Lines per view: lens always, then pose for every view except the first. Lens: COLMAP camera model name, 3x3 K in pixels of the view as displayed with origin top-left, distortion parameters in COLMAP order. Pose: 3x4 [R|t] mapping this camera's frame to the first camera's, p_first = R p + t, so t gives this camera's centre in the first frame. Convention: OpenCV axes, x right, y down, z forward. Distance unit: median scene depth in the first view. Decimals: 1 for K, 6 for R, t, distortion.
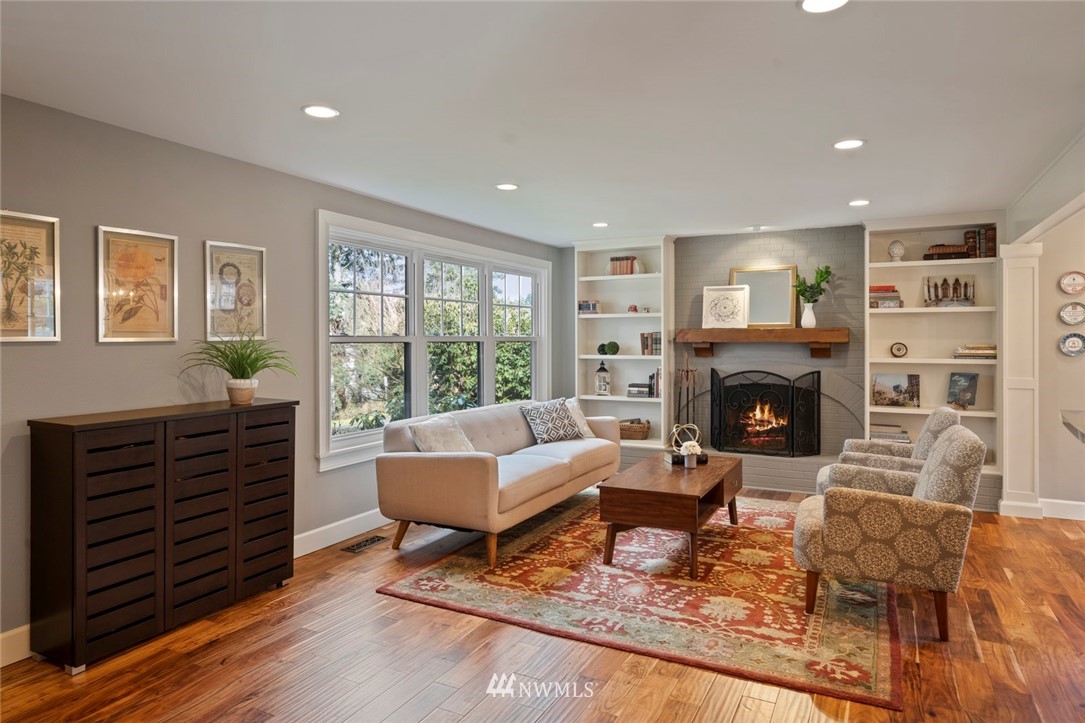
lens RADIAL K [[655.3, 0, 543.8], [0, 655.3, 339.4], [0, 0, 1]] dist [0.005614, 0.001800]
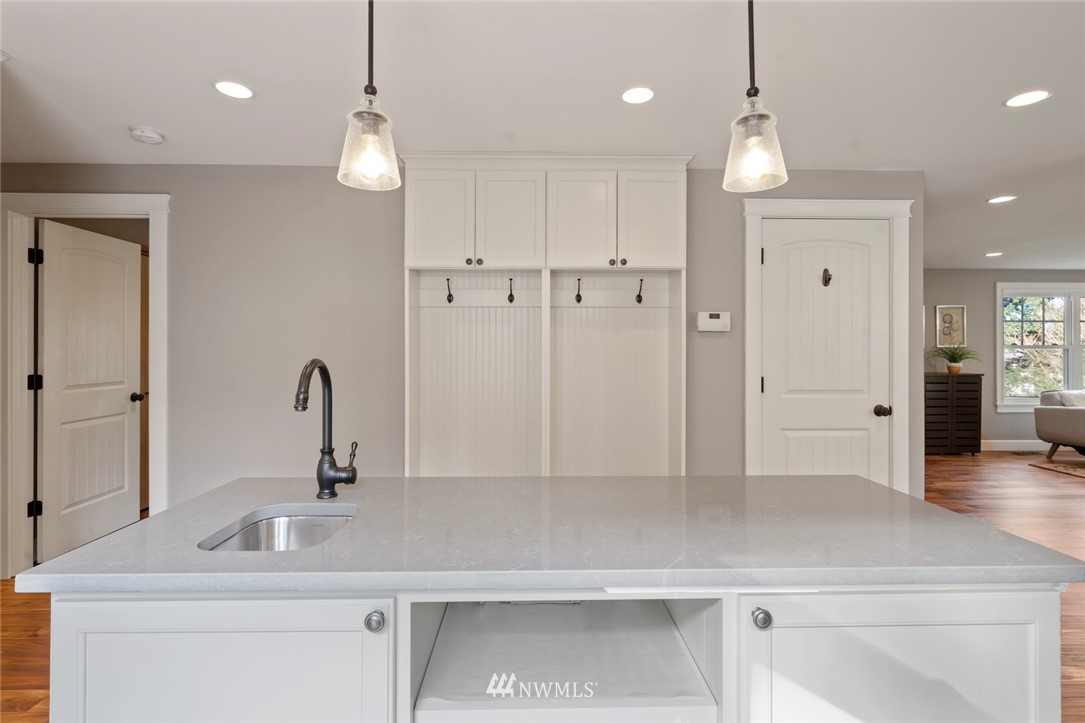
lens RADIAL K [[497.3, 0, 544.1], [0, 497.3, 354.2], [0, 0, 1]] dist [0.003152, -0.000997]
pose [[0.468557, 0.005190, -0.883418, 0.424514], [-0.001574, 0.999986, 0.005040, 0.020759], [0.883432, -0.000971, 0.468558, -1.123402]]
